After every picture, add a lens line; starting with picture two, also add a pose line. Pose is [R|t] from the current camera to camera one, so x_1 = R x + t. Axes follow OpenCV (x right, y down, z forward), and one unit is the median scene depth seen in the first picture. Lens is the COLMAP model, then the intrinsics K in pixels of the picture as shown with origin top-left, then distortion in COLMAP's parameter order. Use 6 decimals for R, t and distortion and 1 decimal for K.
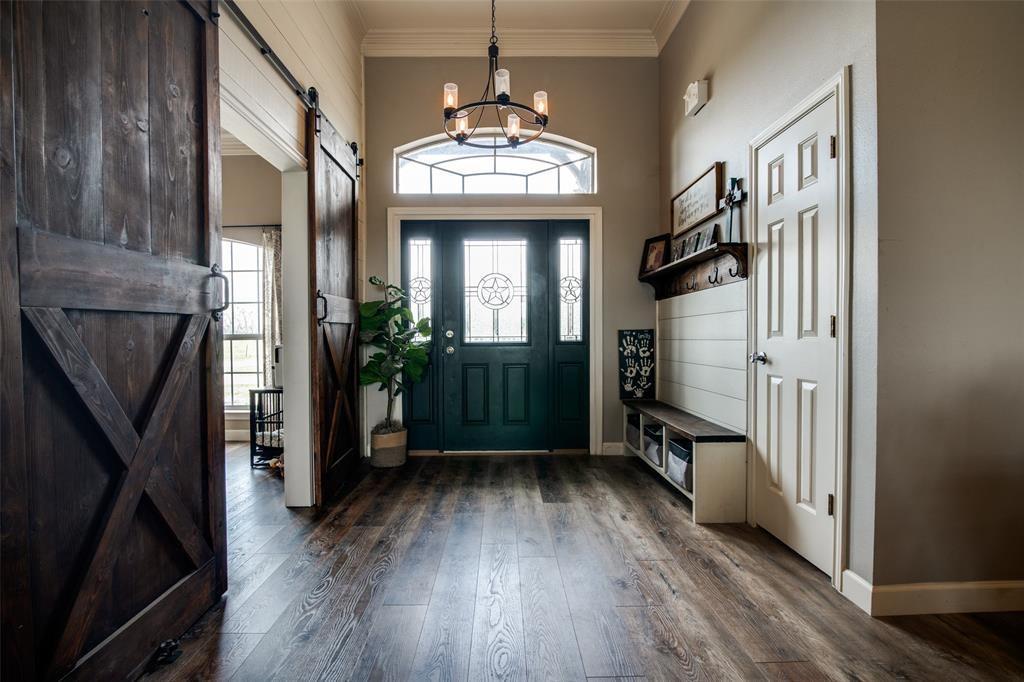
lens RADIAL K [[484.3, 0, 501.6], [0, 484.3, 343.5], [0, 0, 1]] dist [-0.021432, 0.002110]
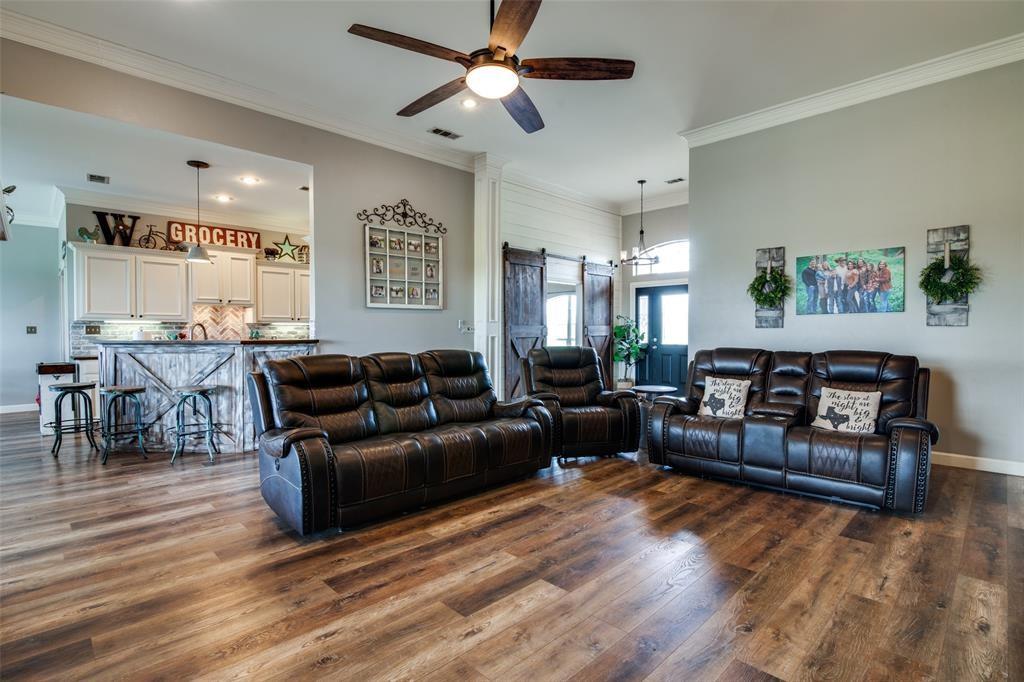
lens RADIAL K [[498.5, 0, 515.7], [0, 498.5, 345.0], [0, 0, 1]] dist [-0.015930, 0.000363]
pose [[0.708534, 0.020214, -0.705388, 1.028234], [-0.013766, 0.999795, 0.014824, -0.021943], [0.705543, -0.000793, 0.708667, -1.013672]]
